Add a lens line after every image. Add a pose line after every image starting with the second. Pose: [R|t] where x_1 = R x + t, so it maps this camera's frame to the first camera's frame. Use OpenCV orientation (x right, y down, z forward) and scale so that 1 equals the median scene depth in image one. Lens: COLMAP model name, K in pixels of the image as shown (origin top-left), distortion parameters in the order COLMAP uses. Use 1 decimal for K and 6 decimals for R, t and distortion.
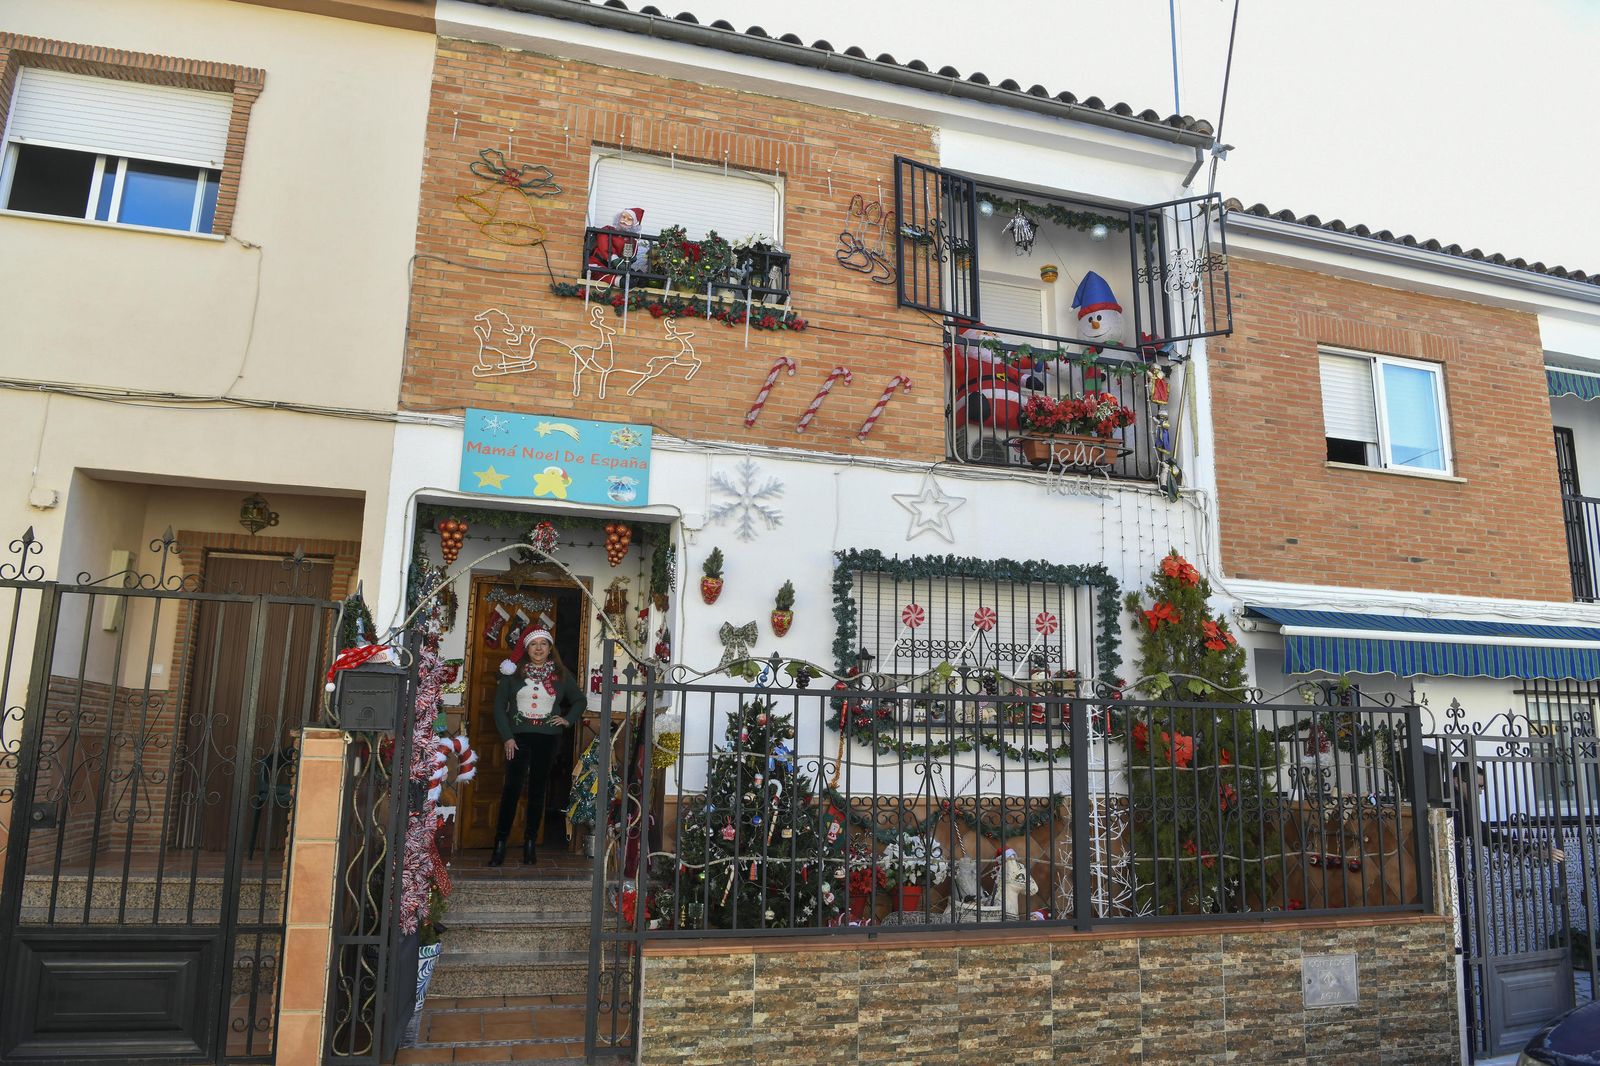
lens RADIAL K [[1096.4, 0, 799.3], [0, 1096.4, 532.4], [0, 0, 1]] dist [-0.071173, 0.014116]
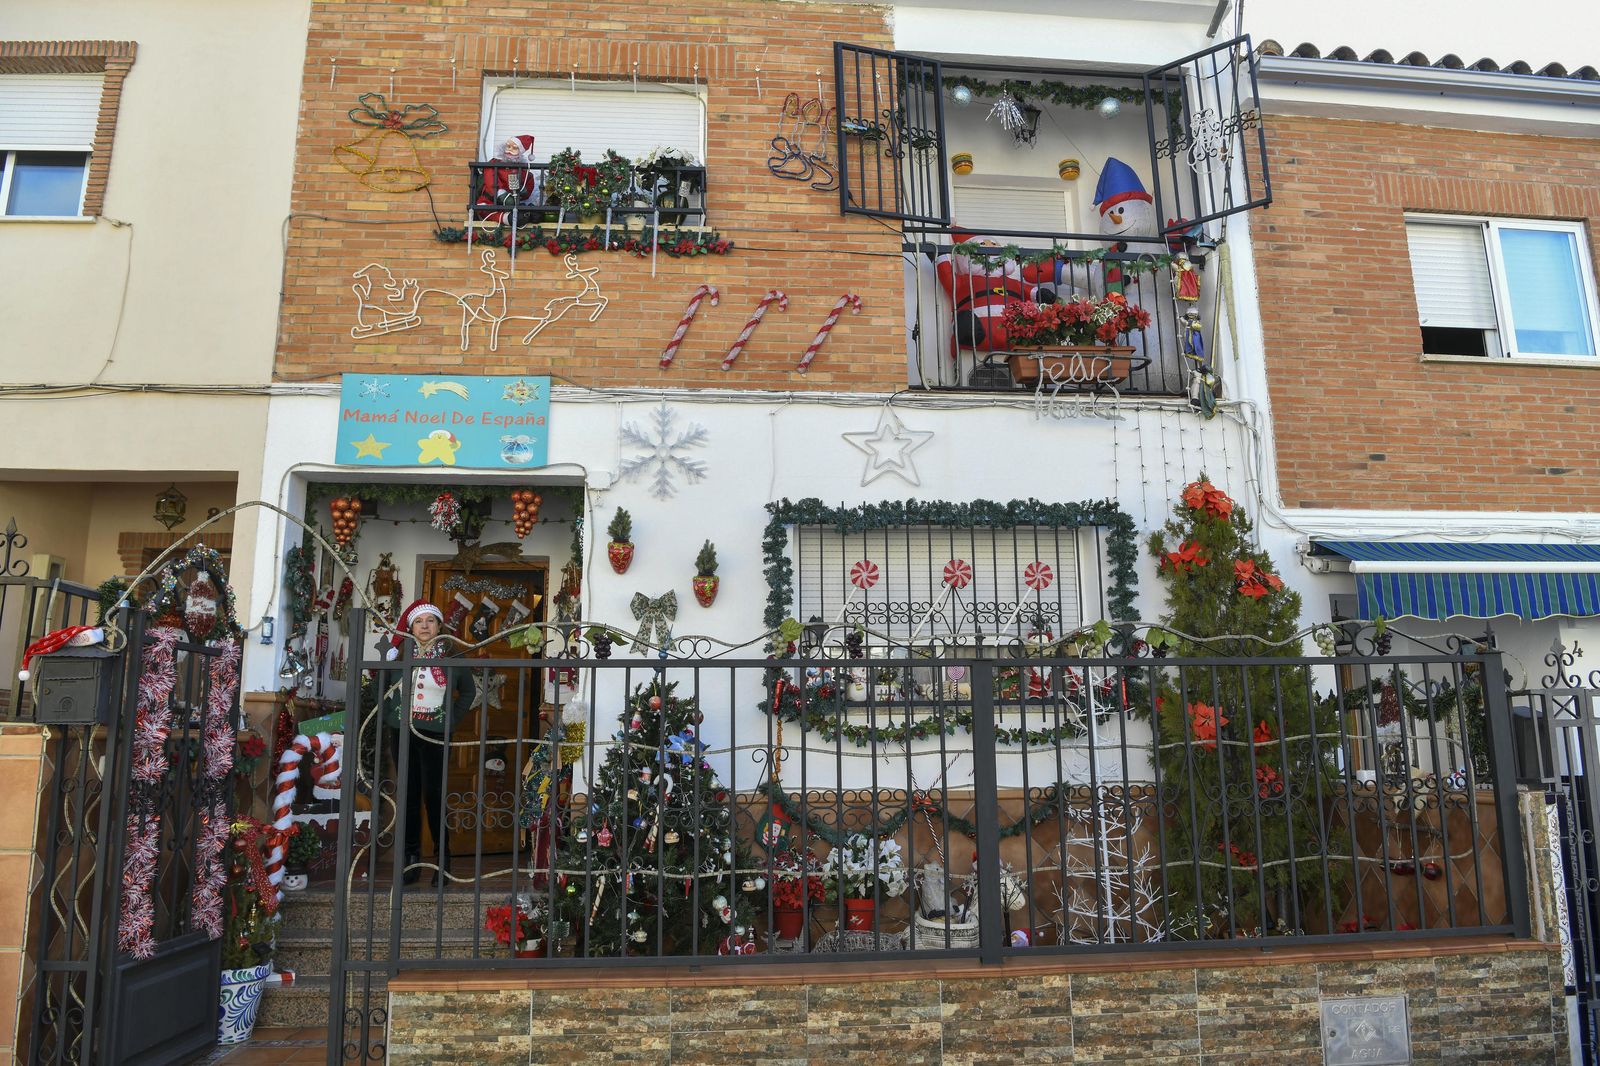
lens RADIAL K [[1096.4, 0, 799.3], [0, 1096.4, 532.4], [0, 0, 1]] dist [-0.071173, 0.014116]
pose [[0.980125, -0.065951, -0.187098, 0.216010], [0.066226, 0.997793, -0.004788, 0.045404], [0.187001, -0.007698, 0.982330, 0.171377]]
